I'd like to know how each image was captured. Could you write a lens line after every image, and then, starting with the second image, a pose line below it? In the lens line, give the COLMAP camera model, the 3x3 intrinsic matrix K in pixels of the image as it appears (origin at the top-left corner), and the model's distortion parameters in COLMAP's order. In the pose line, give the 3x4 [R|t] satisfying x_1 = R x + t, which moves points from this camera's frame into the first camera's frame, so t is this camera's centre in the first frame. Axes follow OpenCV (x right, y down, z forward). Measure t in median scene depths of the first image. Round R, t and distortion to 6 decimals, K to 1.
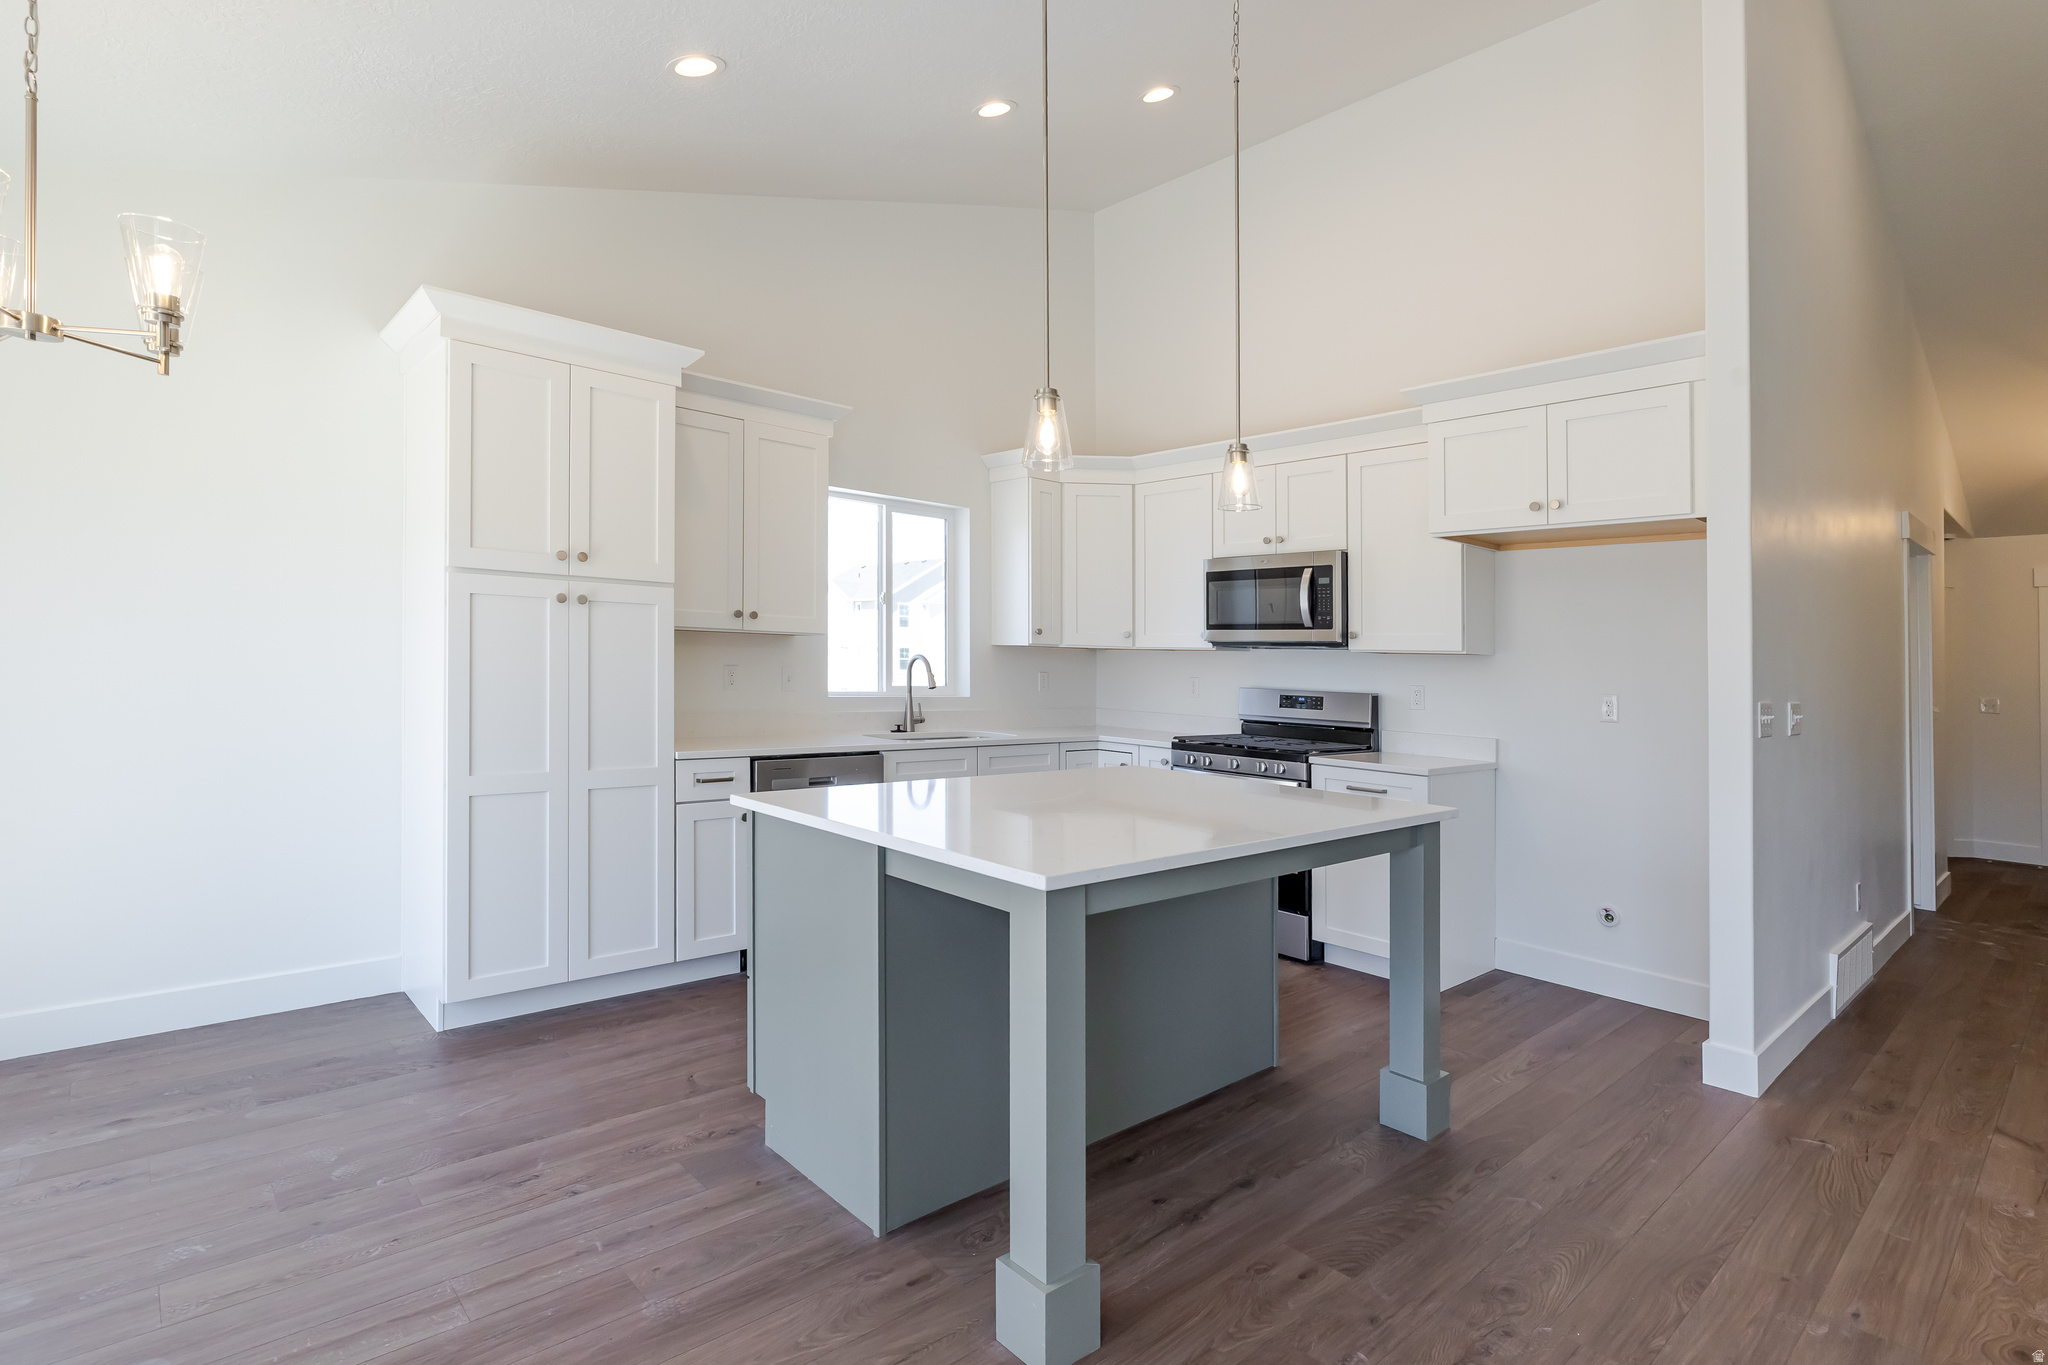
lens RADIAL K [[1033.6, 0, 1032.1], [0, 1033.6, 627.8], [0, 0, 1]] dist [-0.001295, 0.000477]
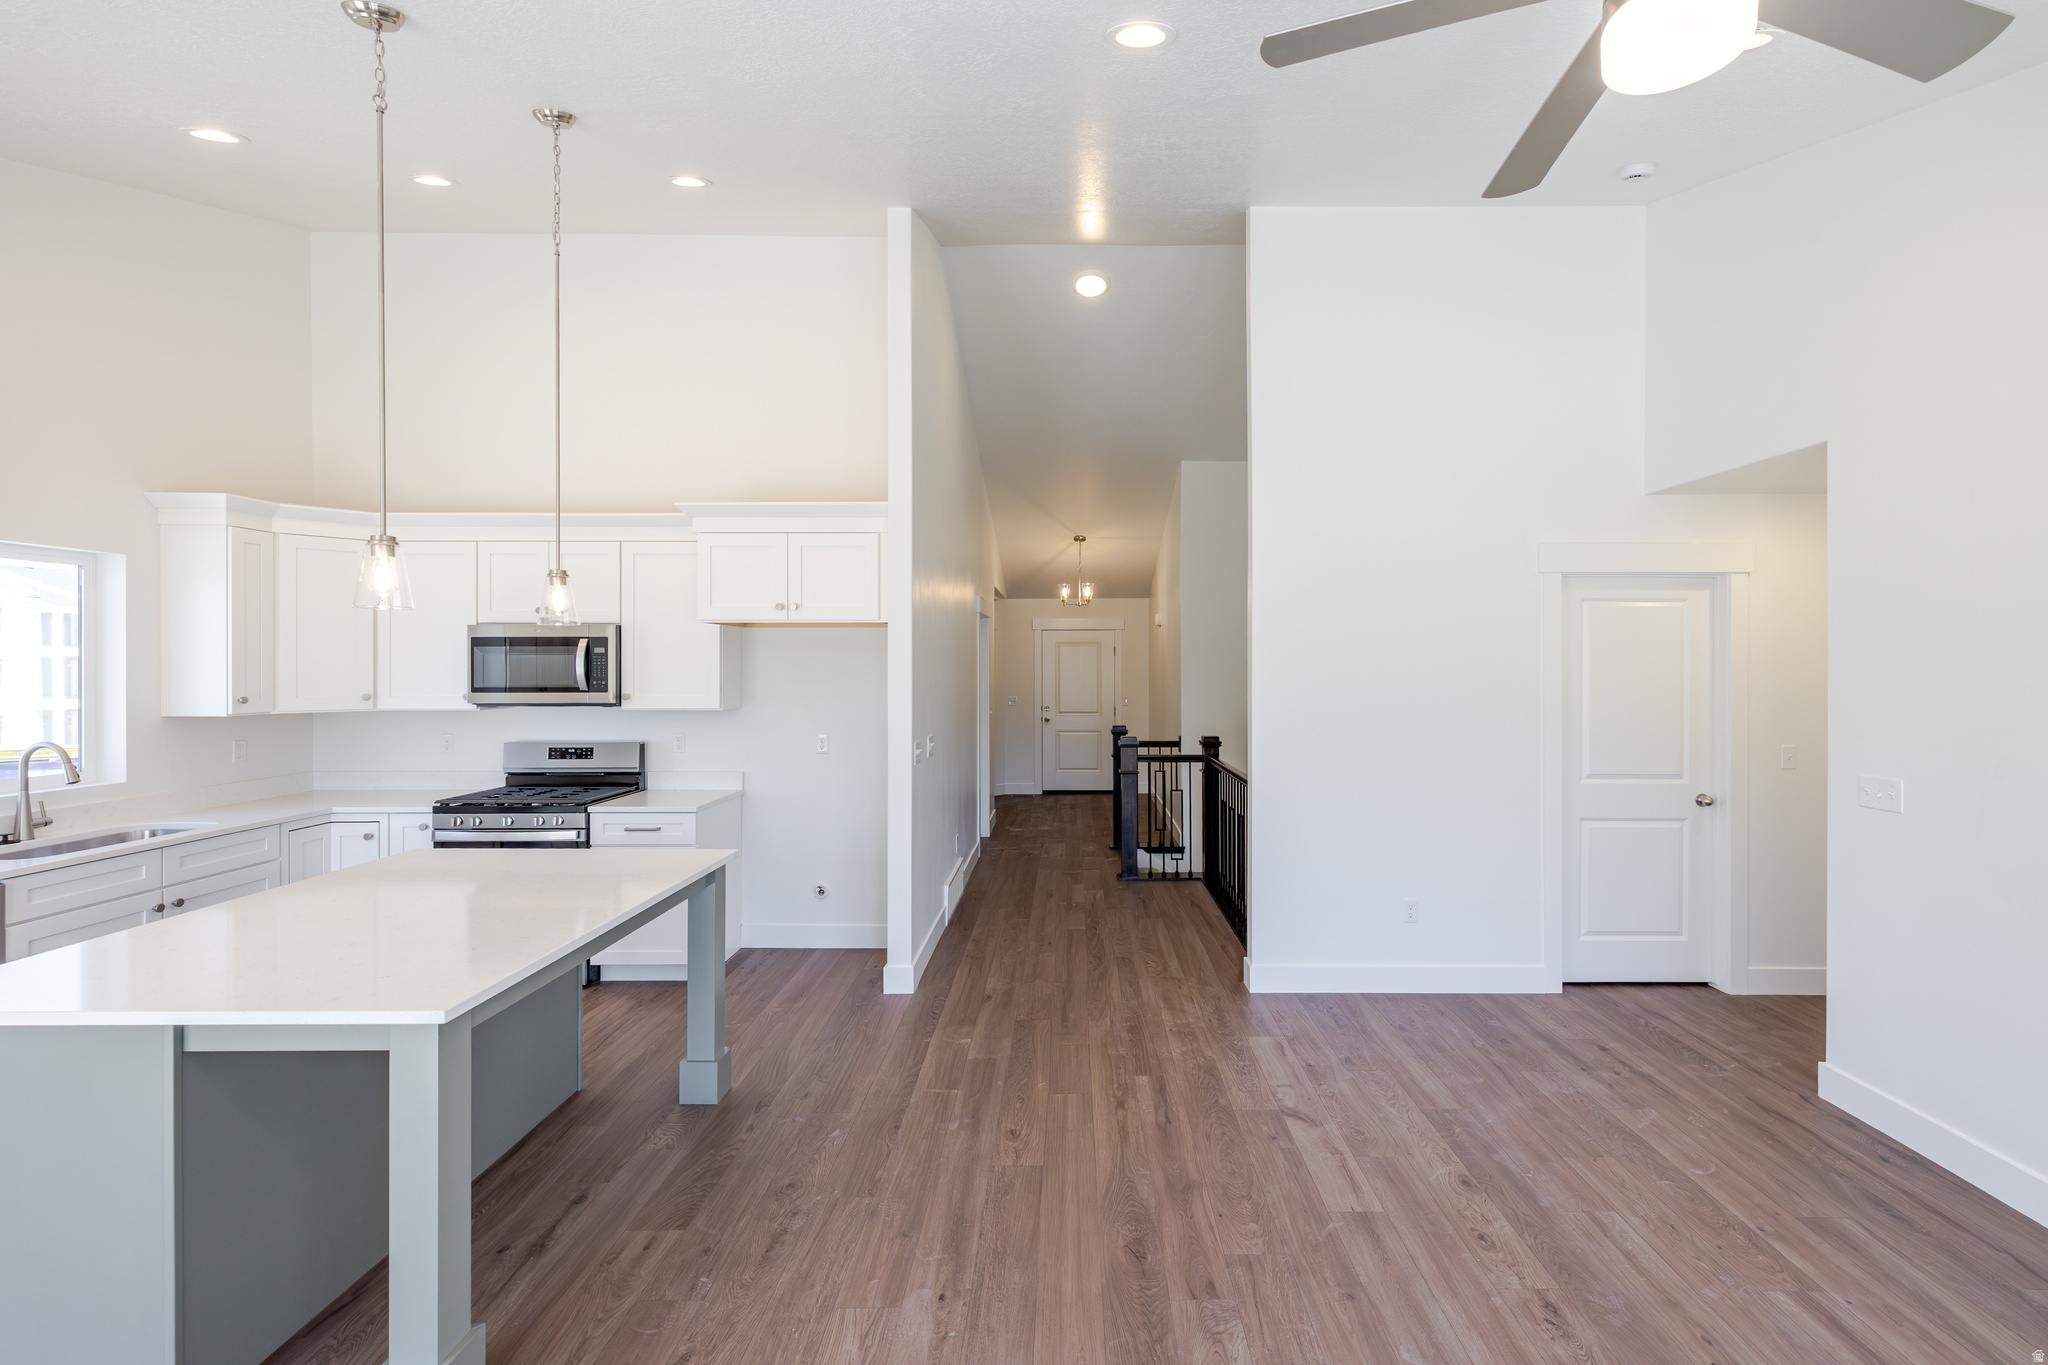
lens RADIAL K [[890.4, 0, 1102.3], [0, 890.4, 616.7], [0, 0, 1]] dist [0.000502, -0.000022]
pose [[0.656844, 0.012924, 0.753916, -0.119296], [-0.007528, 0.999916, -0.010583, -0.090351], [-0.753989, 0.001276, 0.656886, -0.099220]]
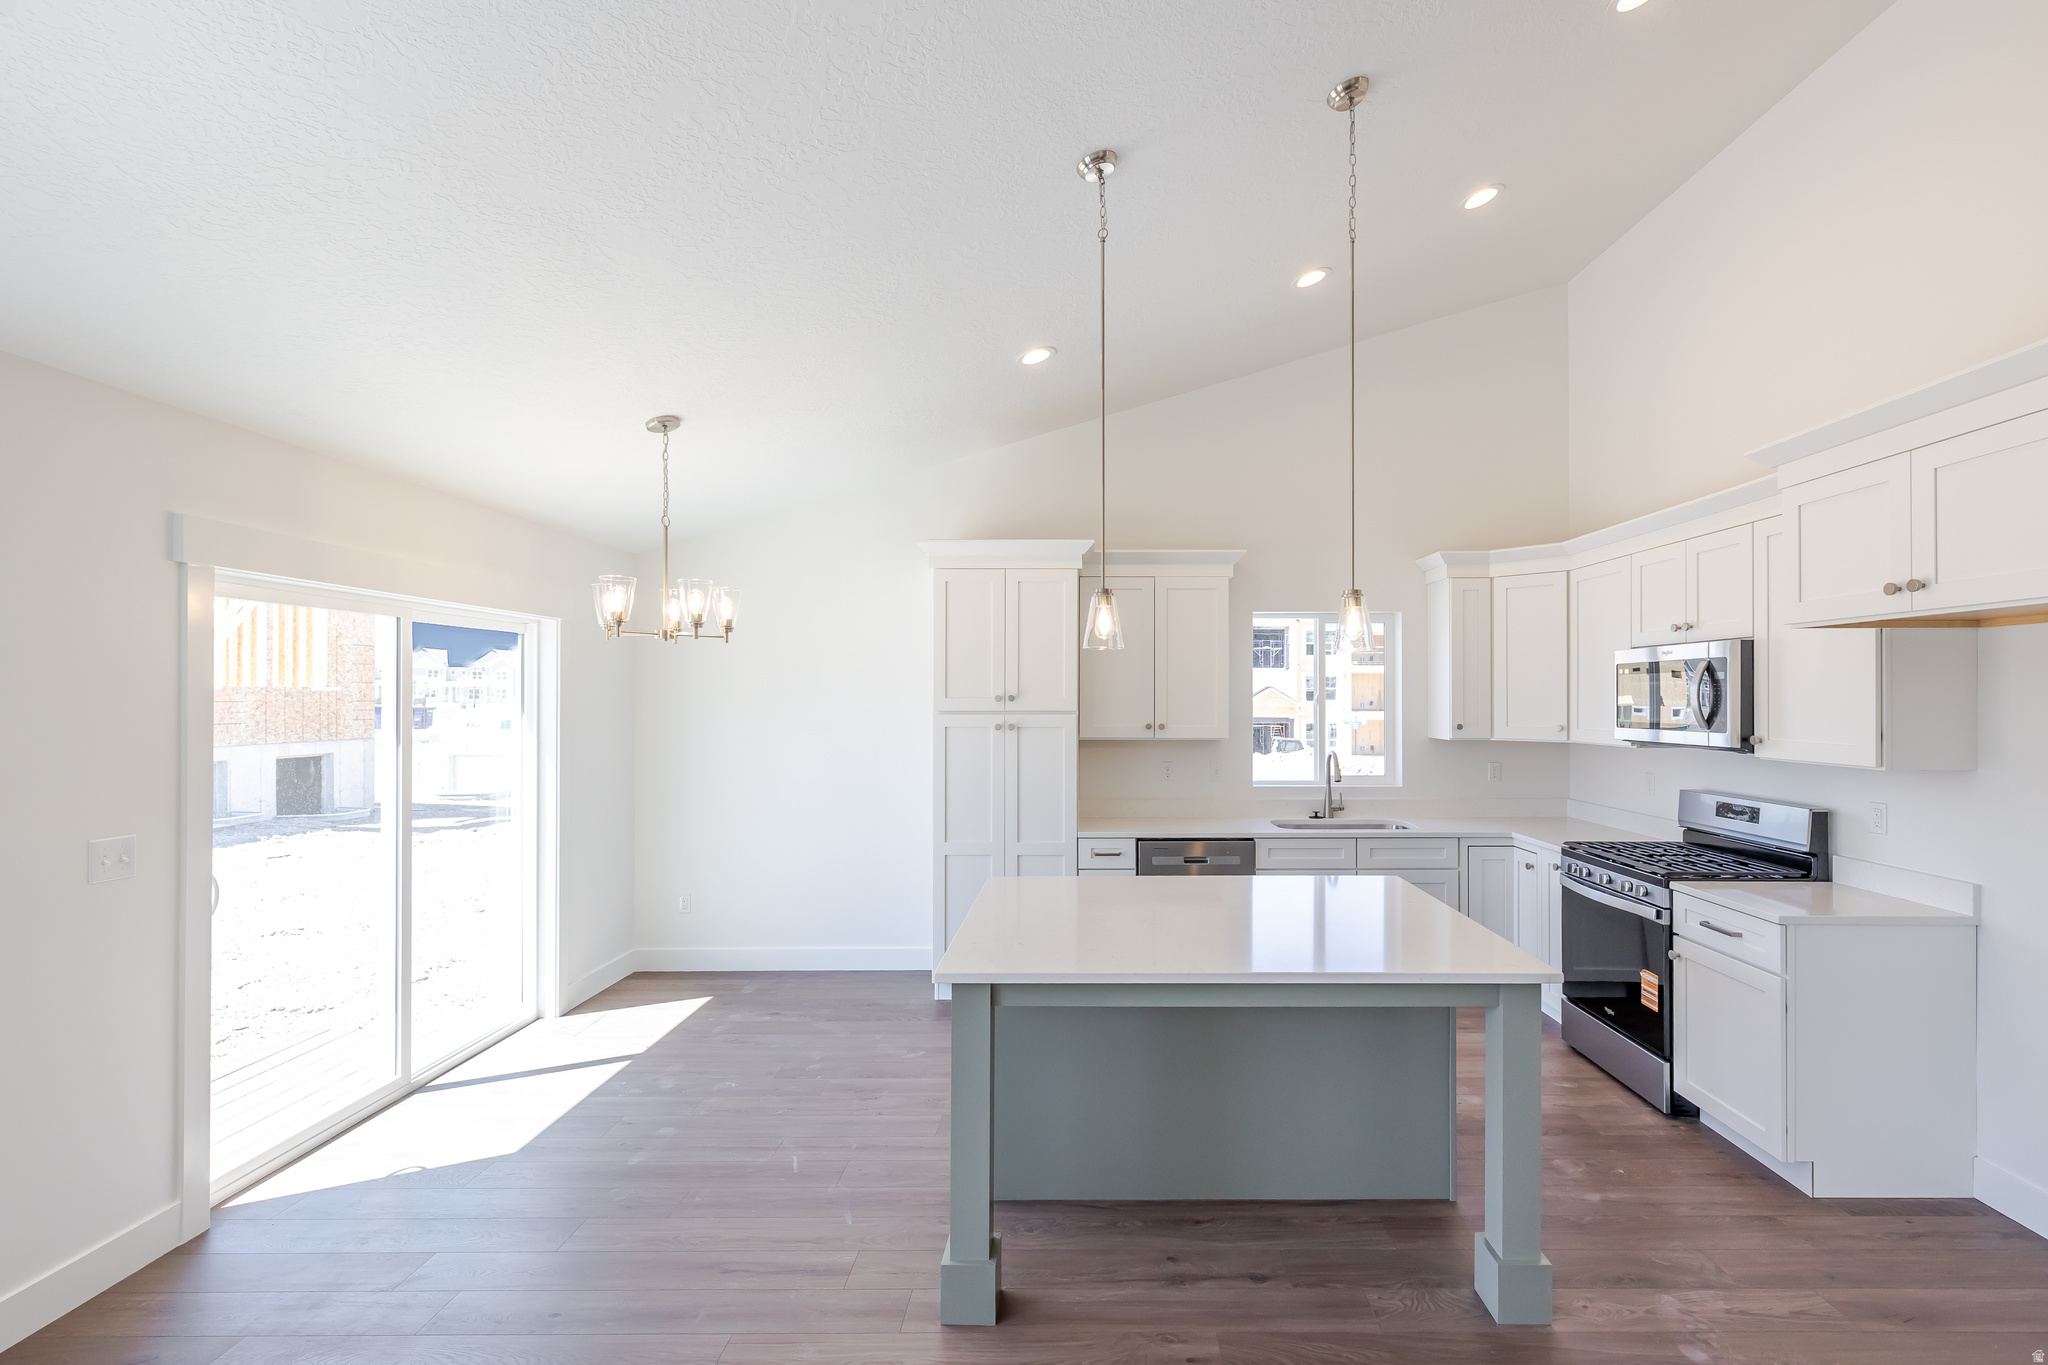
lens RADIAL K [[907.4, 0, 1077.0], [0, 907.4, 676.0], [0, 0, 1]] dist [0.002022, 0.000666]
pose [[0.729287, -0.046351, -0.682636, 0.478128], [0.045664, 0.998776, -0.019031, -0.064708], [0.682682, -0.017293, 0.730511, 0.098891]]
